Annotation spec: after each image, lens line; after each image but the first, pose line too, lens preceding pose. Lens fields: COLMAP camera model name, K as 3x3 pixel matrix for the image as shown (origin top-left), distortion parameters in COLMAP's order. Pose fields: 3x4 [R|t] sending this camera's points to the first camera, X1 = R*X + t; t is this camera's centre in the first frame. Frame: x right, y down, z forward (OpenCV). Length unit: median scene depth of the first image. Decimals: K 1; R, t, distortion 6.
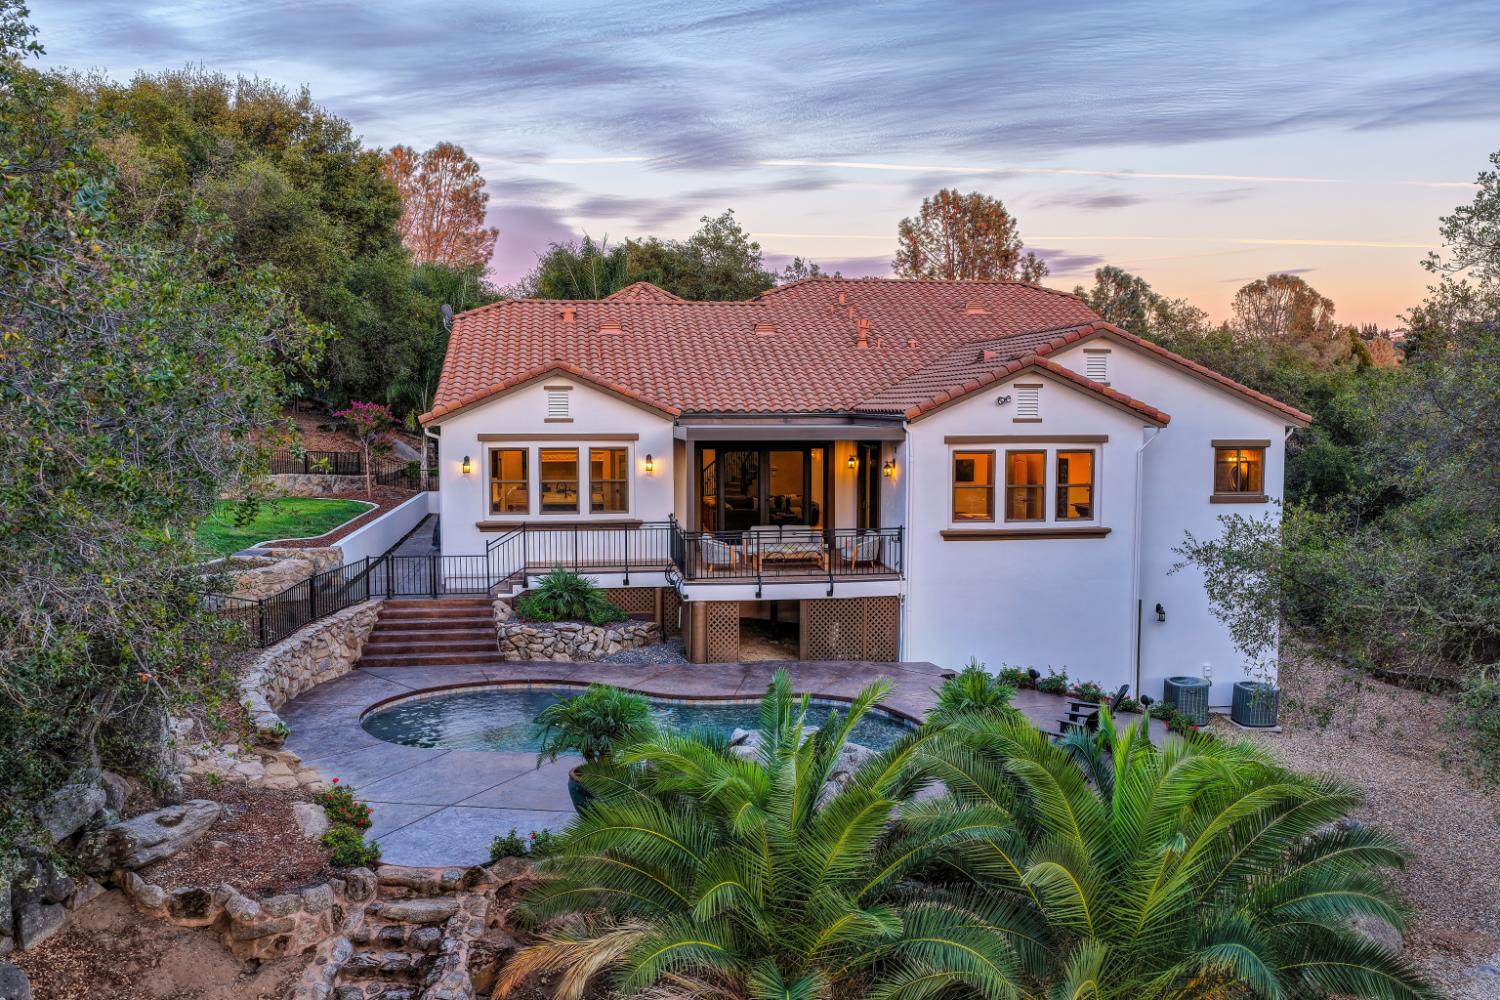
lens RADIAL K [[1267.9, 0, 750.0], [0, 1267.9, 500.0], [0, 0, 1]] dist [0.000145, -0.001510]
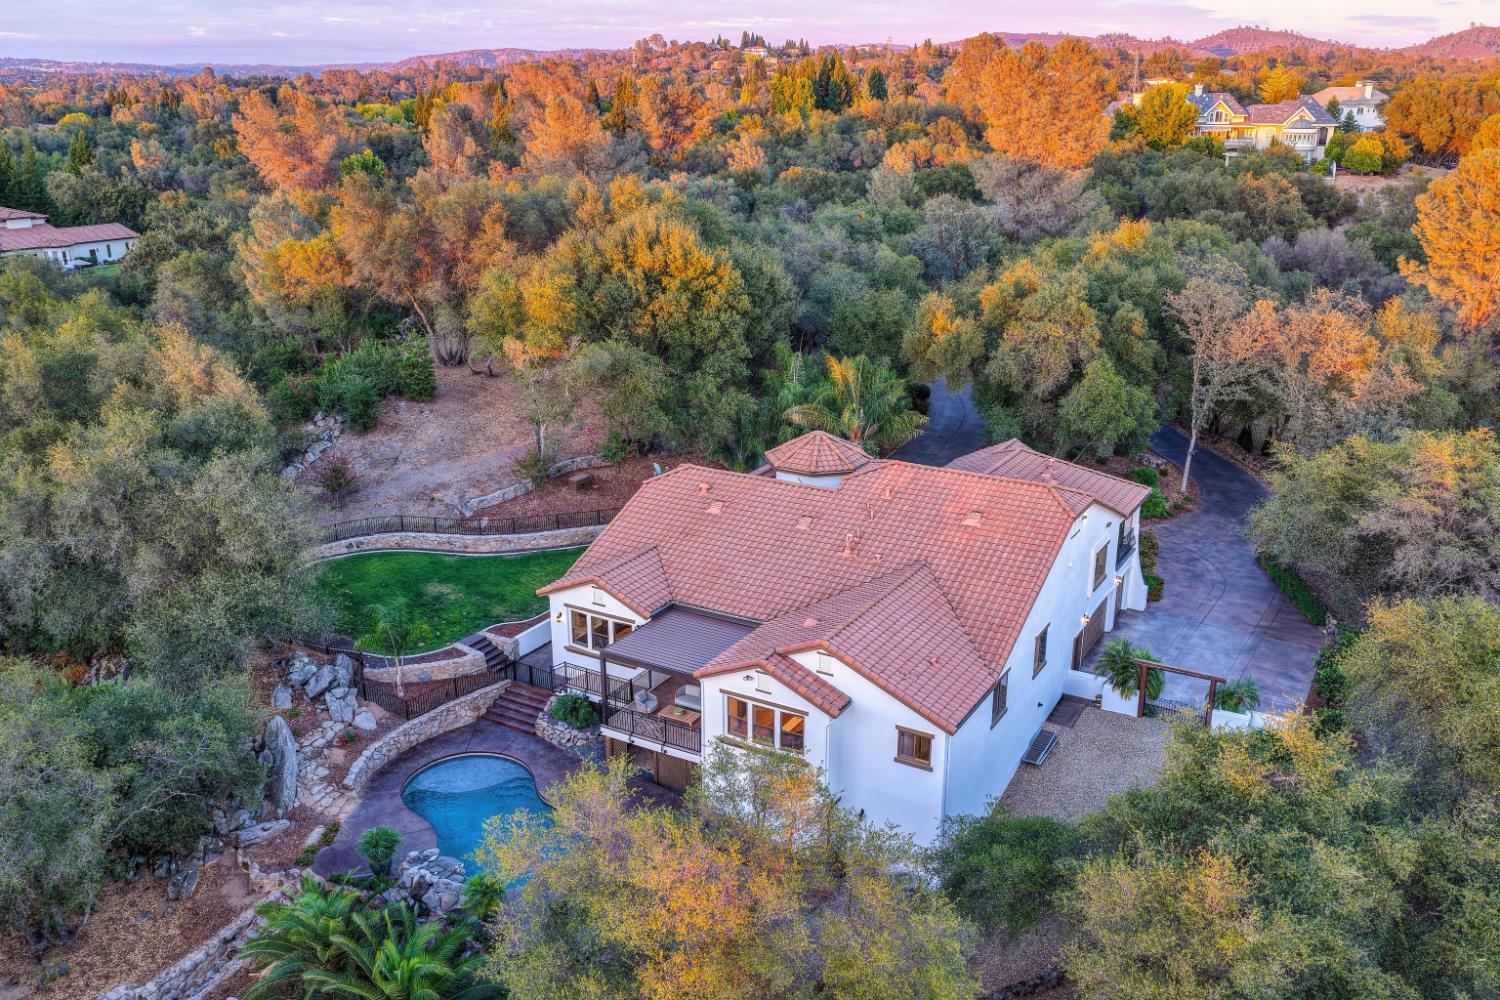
lens RADIAL K [[1267.9, 0, 750.0], [0, 1267.9, 500.0], [0, 0, 1]] dist [0.000145, -0.001510]
pose [[0.769520, 0.198382, -0.607028, 1.170300], [-0.039865, 0.963596, 0.264375, -0.747325], [0.637377, -0.179242, 0.749415, -0.215502]]
